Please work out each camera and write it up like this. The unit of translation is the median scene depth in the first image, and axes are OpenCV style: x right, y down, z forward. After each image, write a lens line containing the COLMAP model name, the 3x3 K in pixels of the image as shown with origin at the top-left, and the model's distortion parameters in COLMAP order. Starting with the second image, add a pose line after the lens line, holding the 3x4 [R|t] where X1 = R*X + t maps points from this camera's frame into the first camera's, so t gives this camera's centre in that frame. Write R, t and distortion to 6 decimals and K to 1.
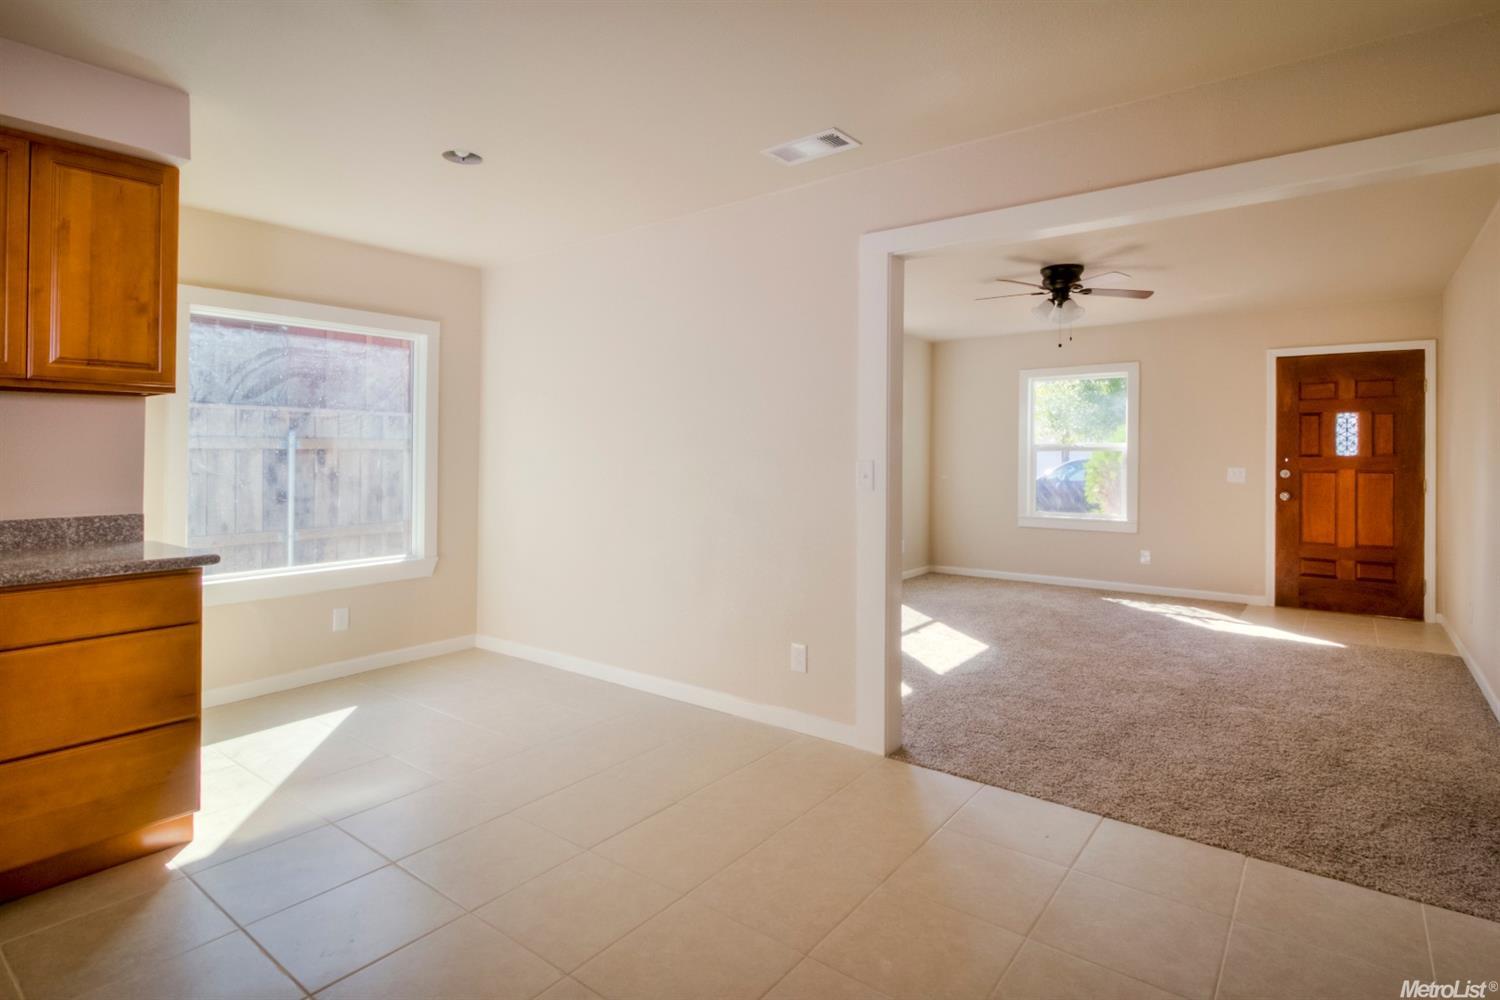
lens RADIAL K [[762.3, 0, 749.9], [0, 762.3, 453.3], [0, 0, 1]] dist [-0.002152, -0.001451]
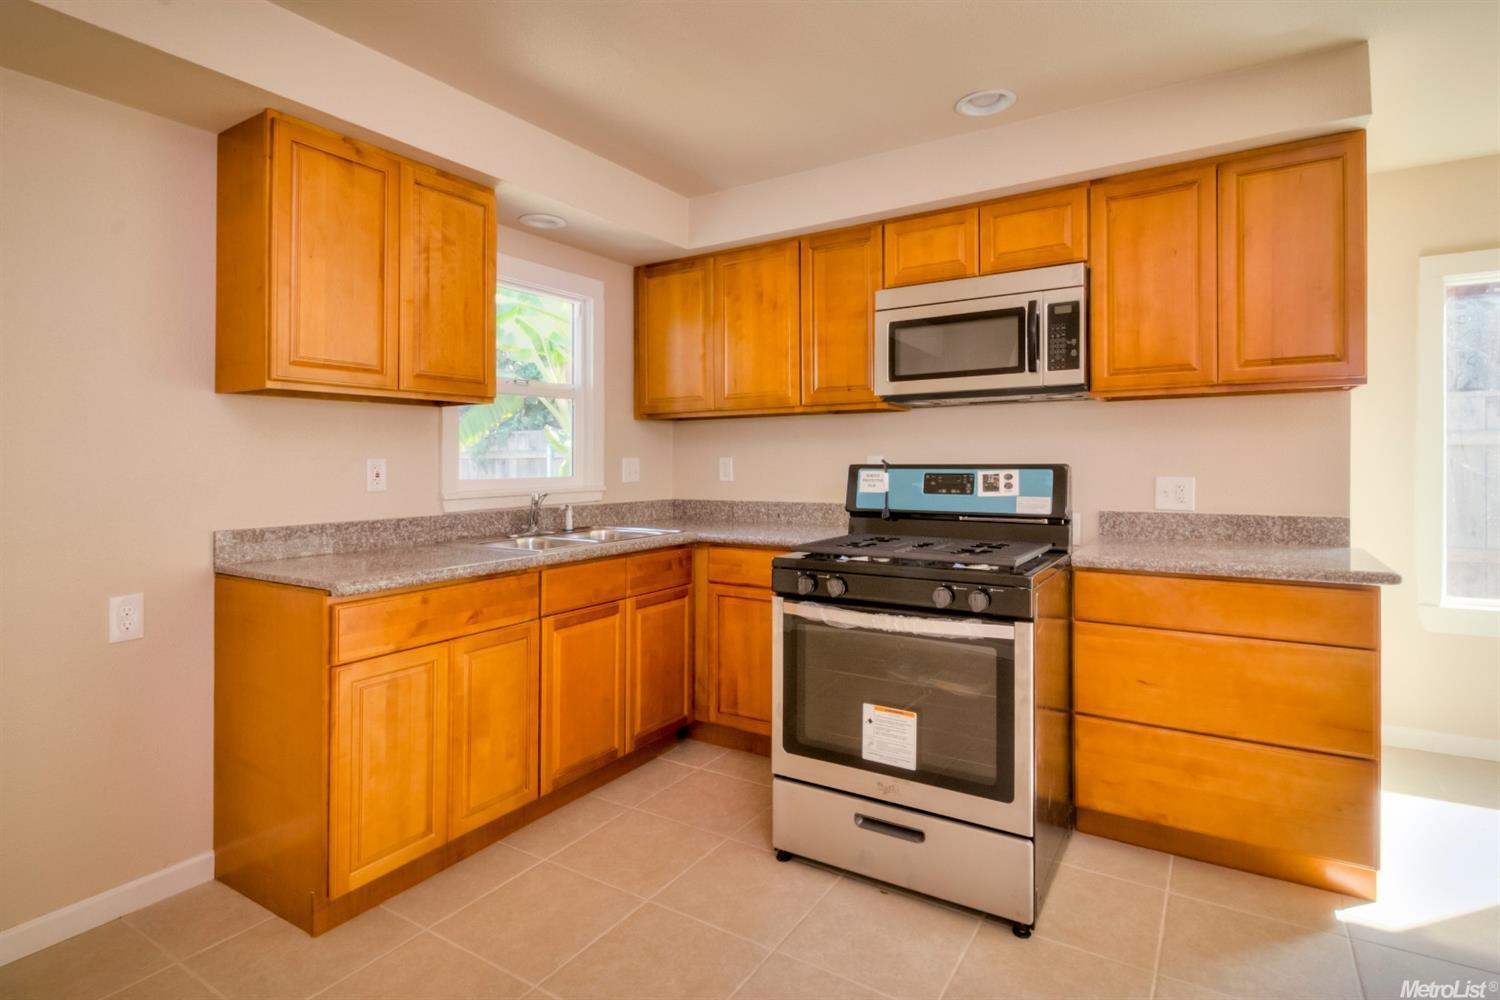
lens RADIAL K [[762.3, 0, 749.9], [0, 762.3, 453.3], [0, 0, 1]] dist [-0.002152, -0.001451]
pose [[0.094987, -0.008114, -0.995445, 0.026075], [0.010771, 0.999917, -0.007123, 0.000146], [0.995420, -0.010046, 0.095066, 0.096079]]
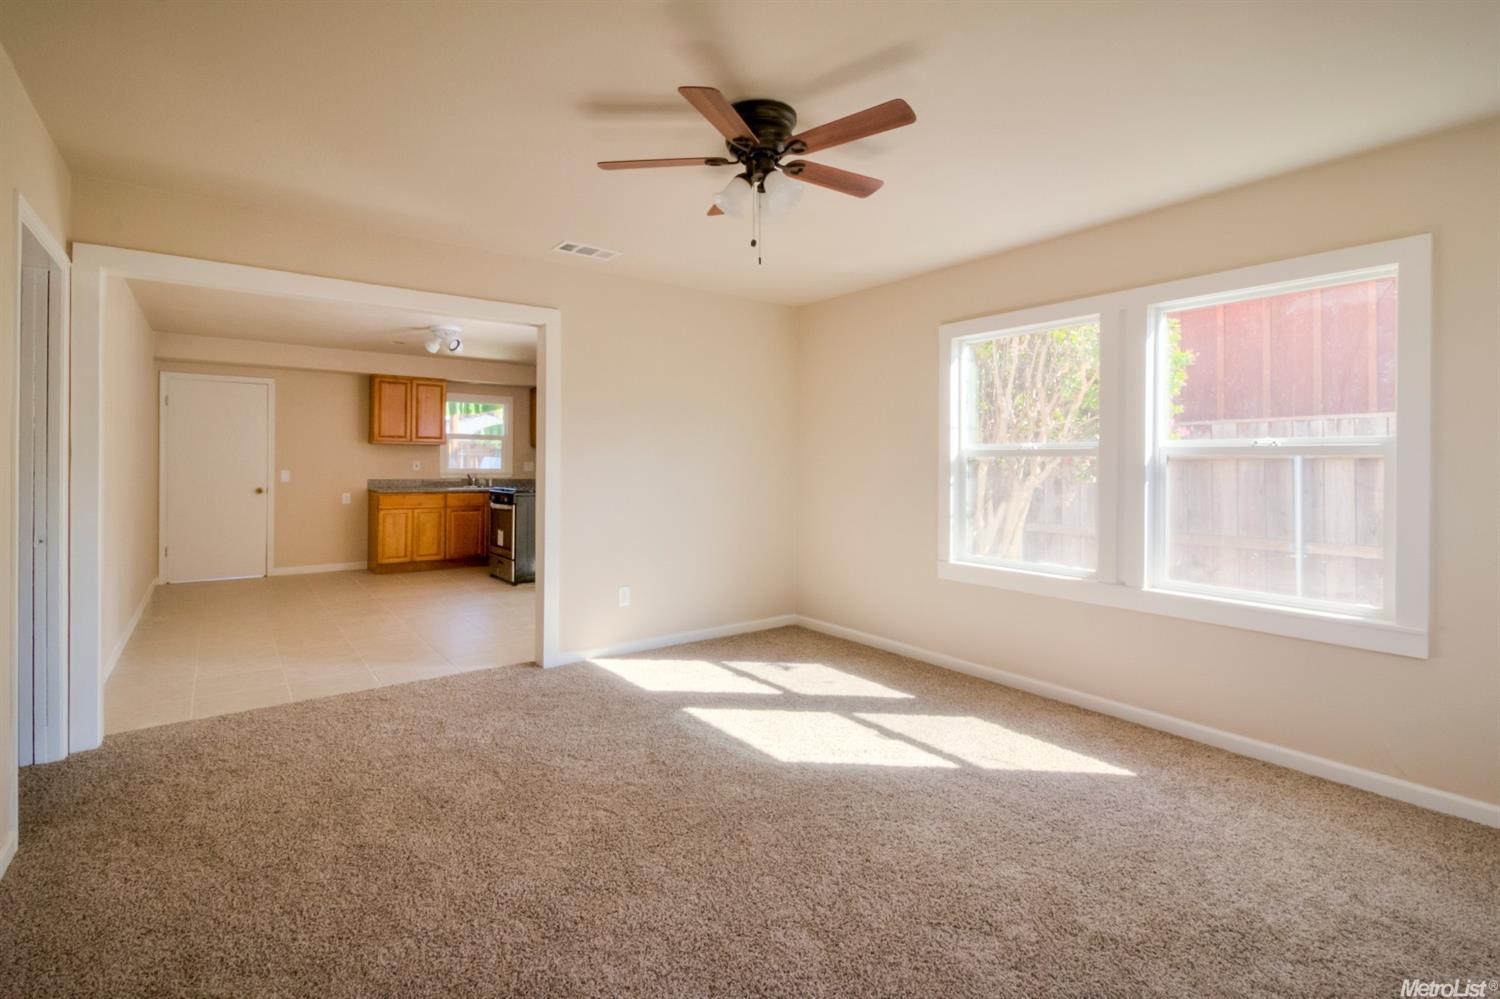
lens RADIAL K [[687.6, 0, 747.4], [0, 687.6, 461.0], [0, 0, 1]] dist [0.012045, -0.000132]
pose [[-0.260758, -0.004804, -0.965392, 0.783546], [-0.001907, 0.999988, -0.004461, 0.002345], [0.965402, 0.000678, -0.260764, 0.994617]]
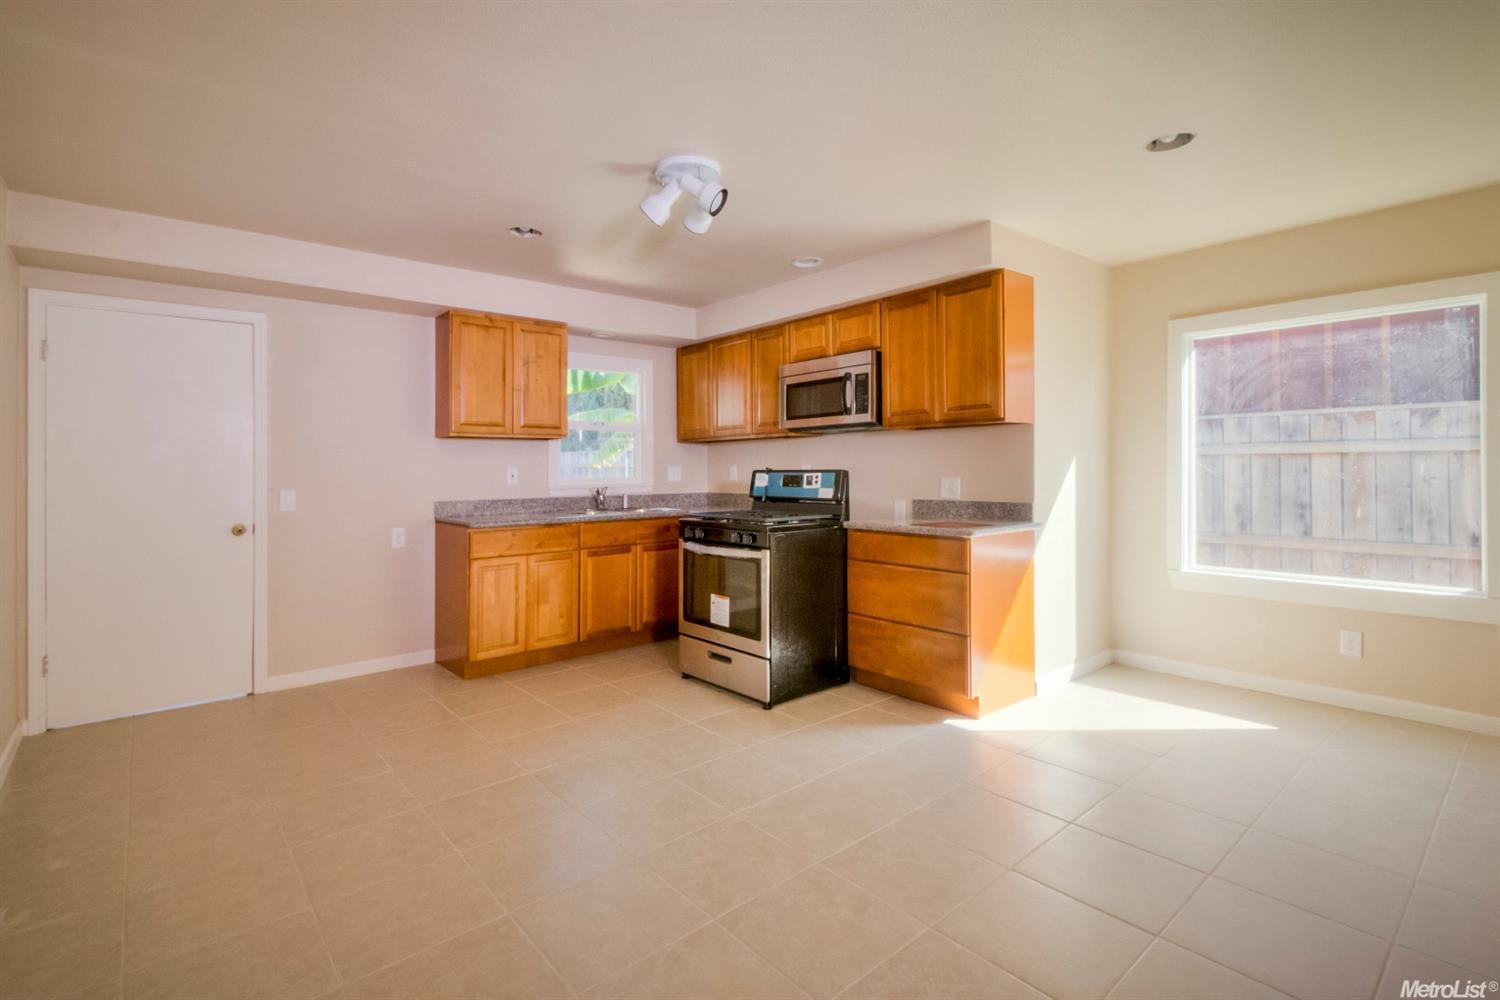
lens RADIAL K [[695.0, 0, 747.8], [0, 695.0, 460.0], [0, 0, 1]] dist [0.001171, -0.000384]
pose [[-0.198944, -0.008355, -0.979975, 0.313823], [0.014927, 0.999822, -0.011555, 0.002213], [0.979897, -0.016927, -0.198784, 0.368039]]
